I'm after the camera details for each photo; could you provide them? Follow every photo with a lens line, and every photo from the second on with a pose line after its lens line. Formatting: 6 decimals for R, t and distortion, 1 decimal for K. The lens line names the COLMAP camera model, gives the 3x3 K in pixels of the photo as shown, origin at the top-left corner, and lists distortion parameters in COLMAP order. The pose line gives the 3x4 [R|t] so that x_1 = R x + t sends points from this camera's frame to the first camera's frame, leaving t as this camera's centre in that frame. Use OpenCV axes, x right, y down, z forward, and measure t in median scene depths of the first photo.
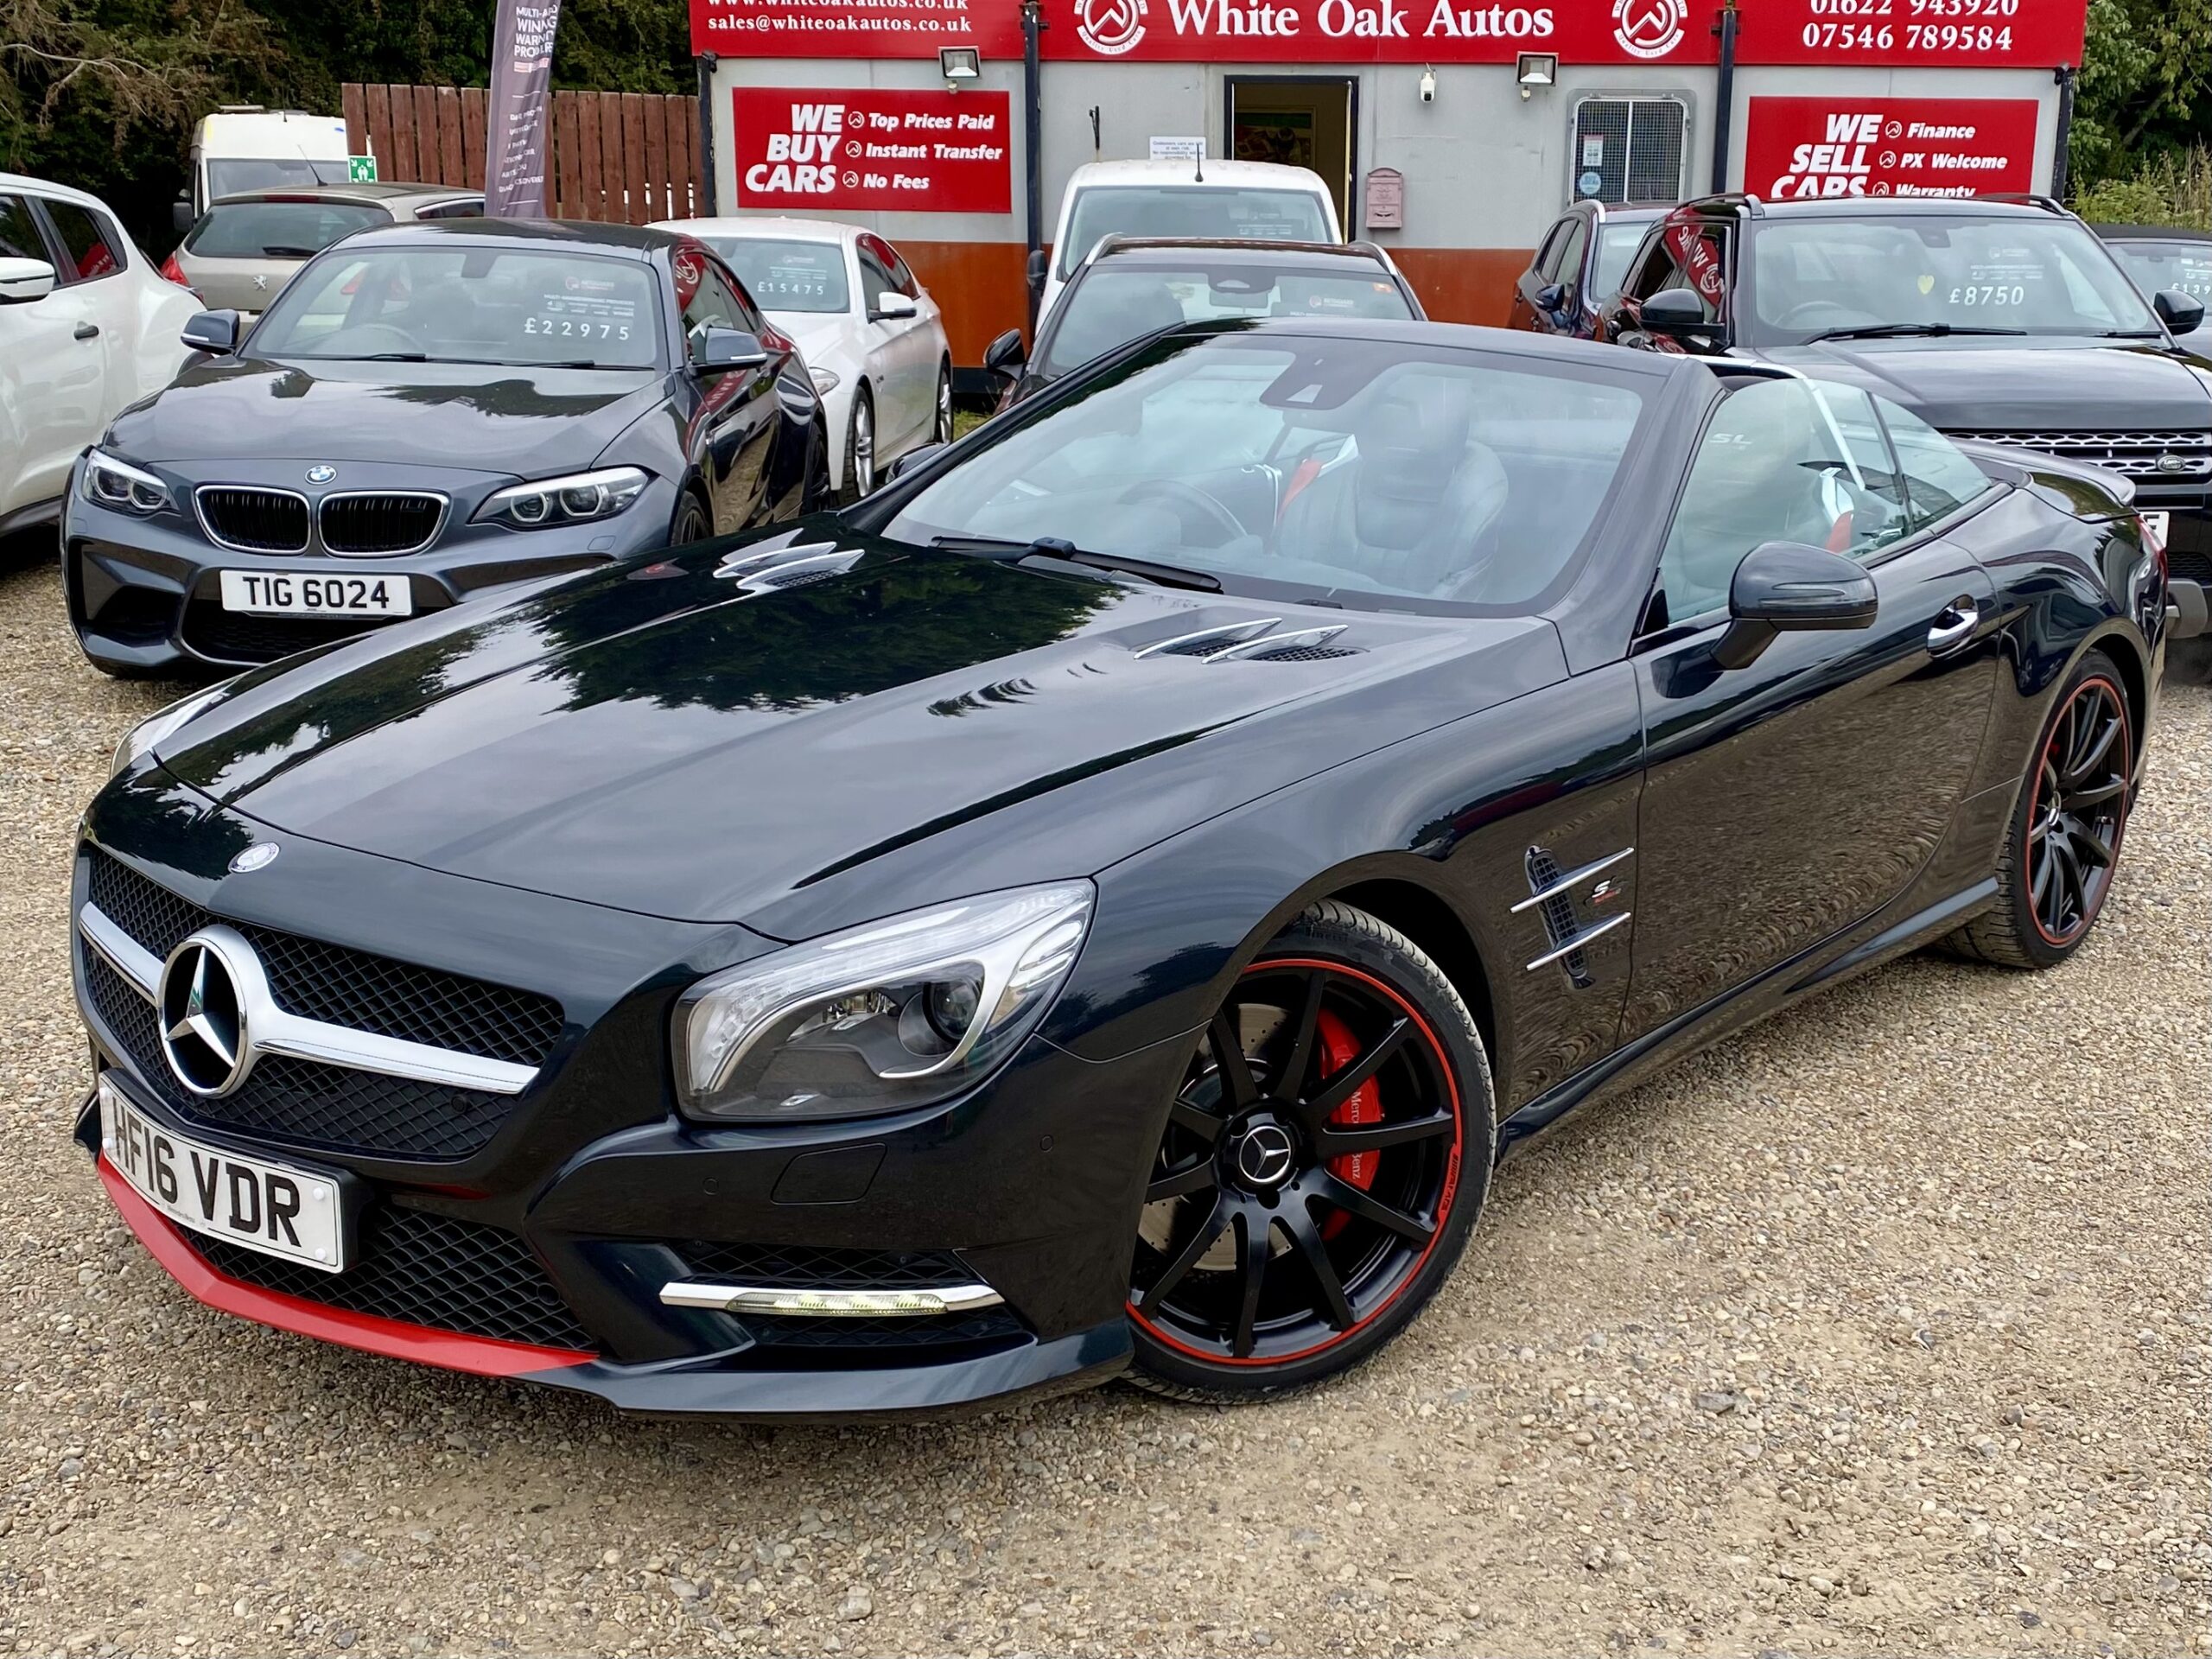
lens RADIAL K [[2428.8, 0, 1279.2], [0, 2428.8, 898.5], [0, 0, 1]] dist [0.024573, -0.036927]
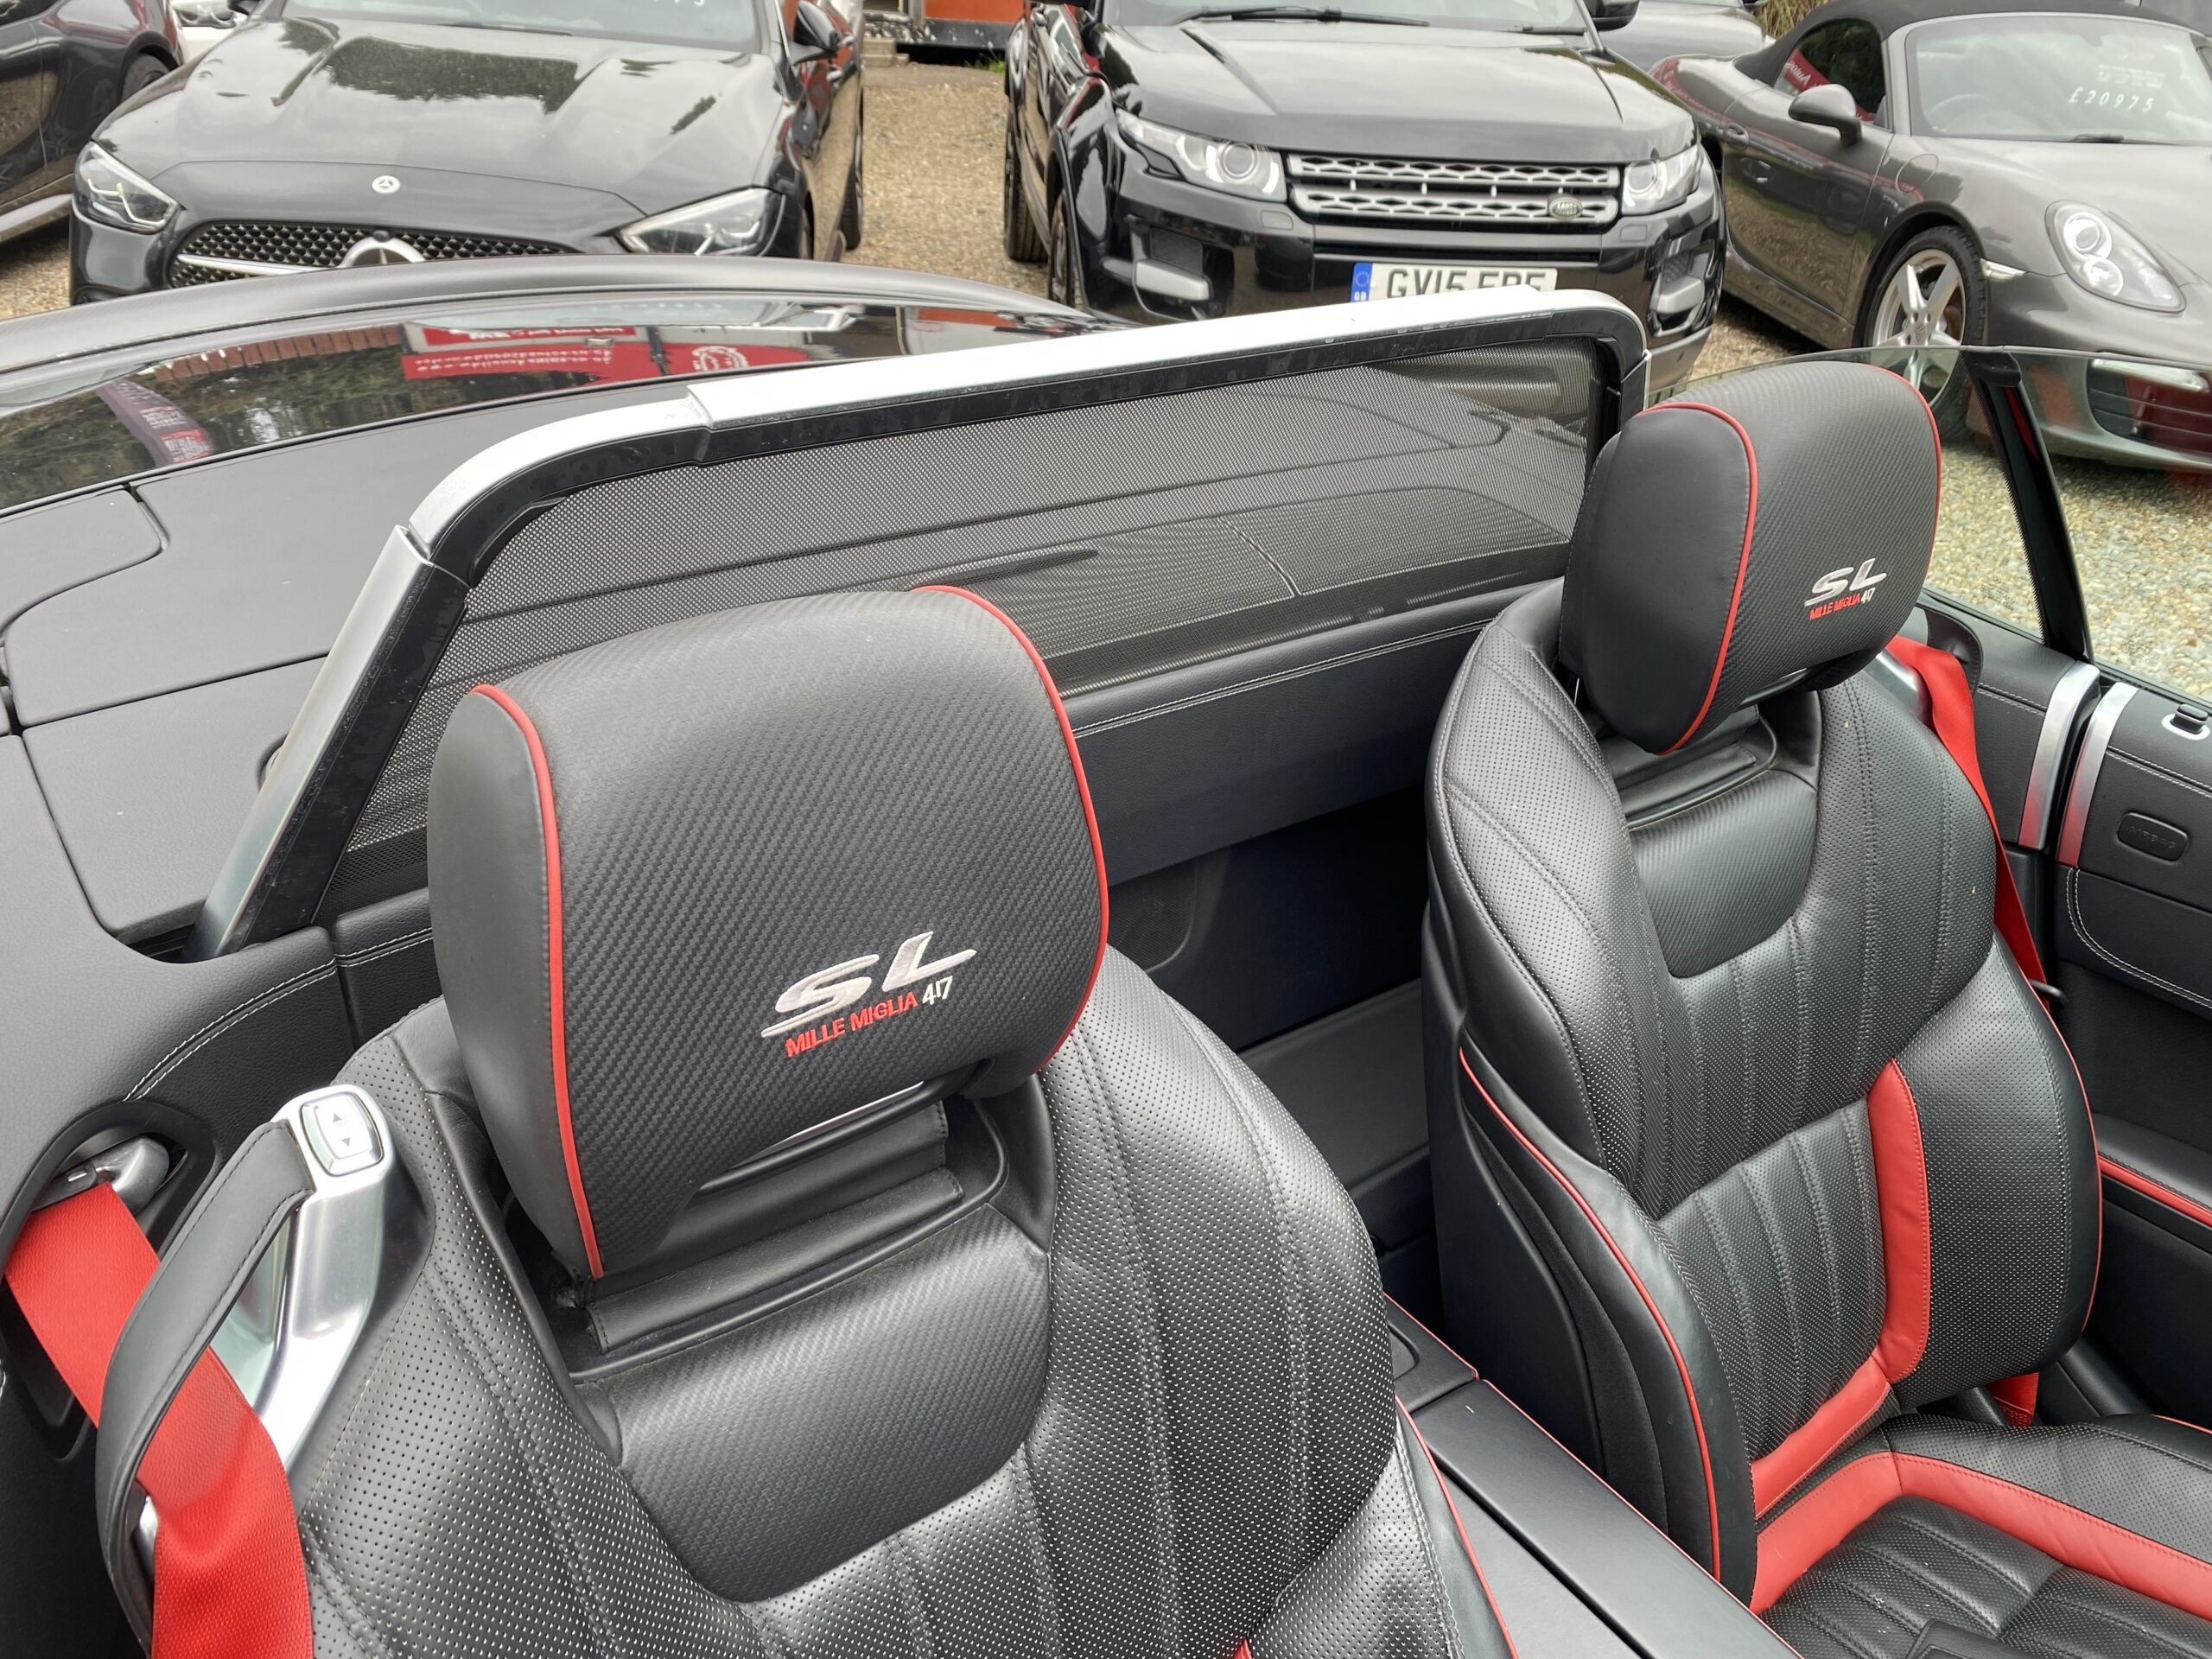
lens RADIAL K [[1731.7, 0, 1095.2], [0, 1731.7, 811.7], [0, 0, 1]] dist [0.006742, 0.005761]
pose [[0.997400, 0.016246, 0.070210, 0.071997], [-0.031247, 0.975405, 0.218196, -0.043356], [-0.064939, -0.219822, 0.973376, 0.167672]]
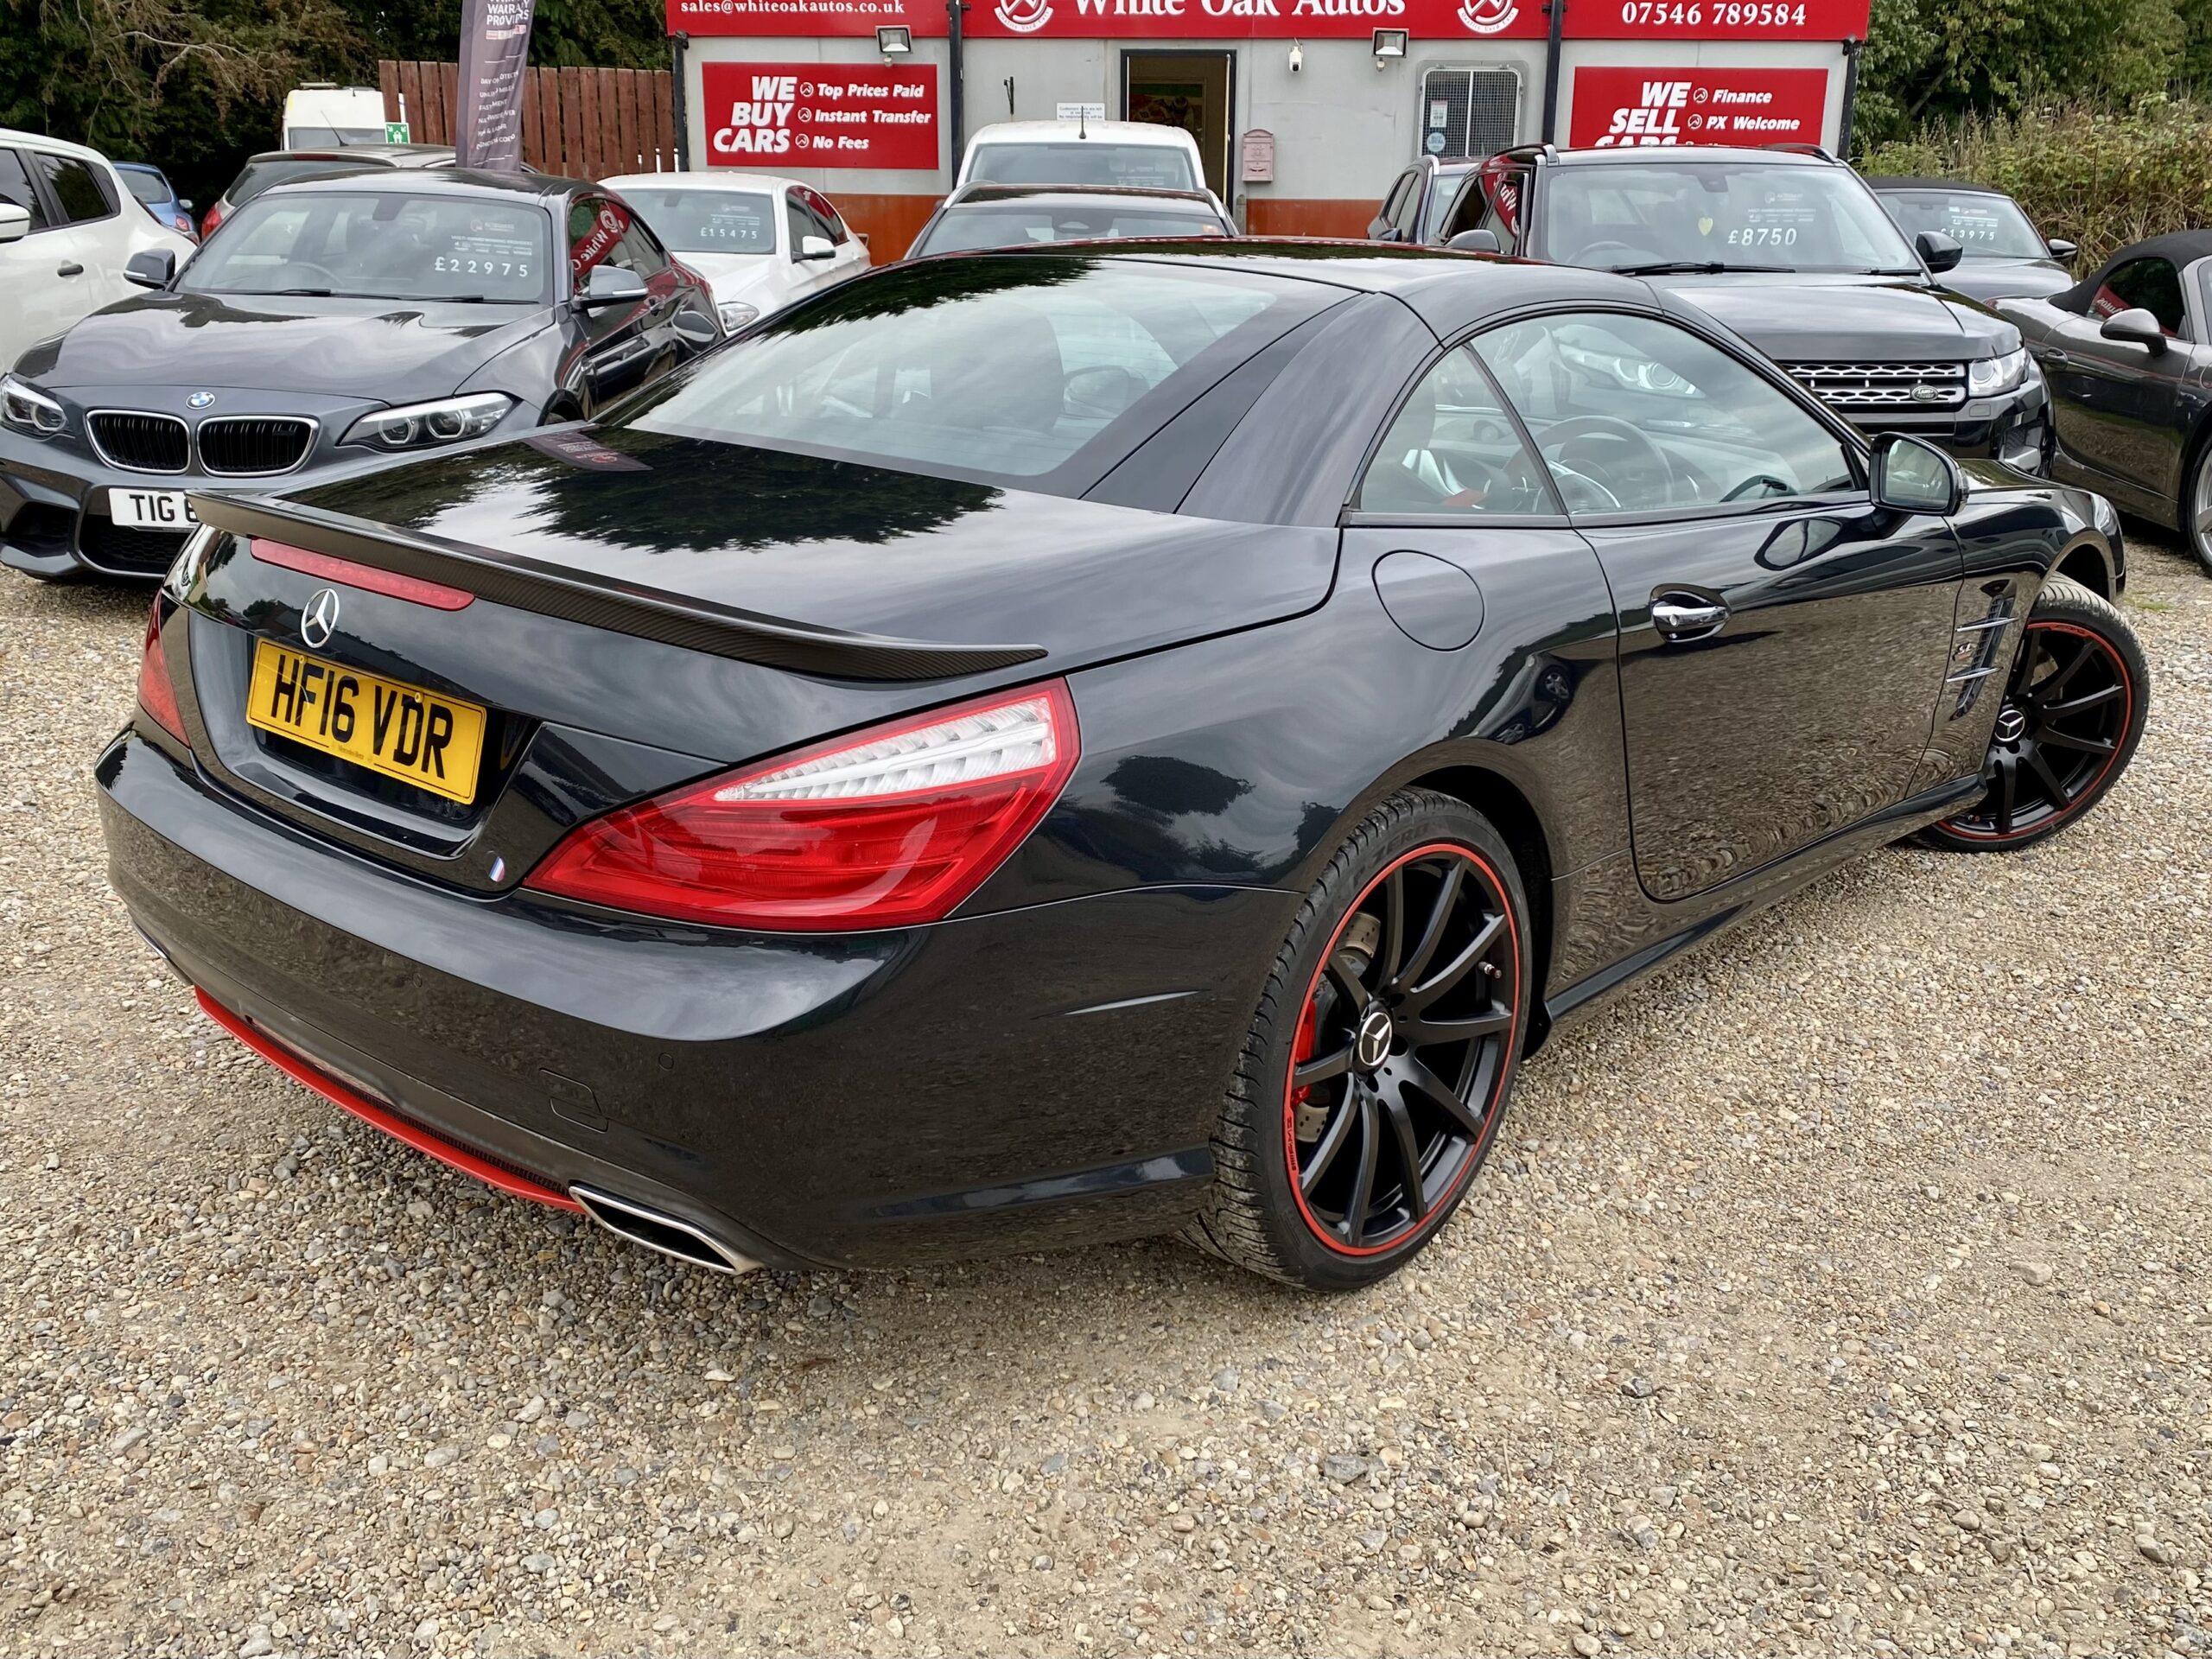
lens RADIAL K [[1972.4, 0, 1142.9], [0, 1972.4, 792.6], [0, 0, 1]] dist [0.000787, 0.012446]
pose [[0.999412, 0.008848, -0.033125, 0.022588], [-0.007909, 0.999566, 0.028389, -0.010630], [0.033361, -0.028110, 0.999048, 0.049957]]
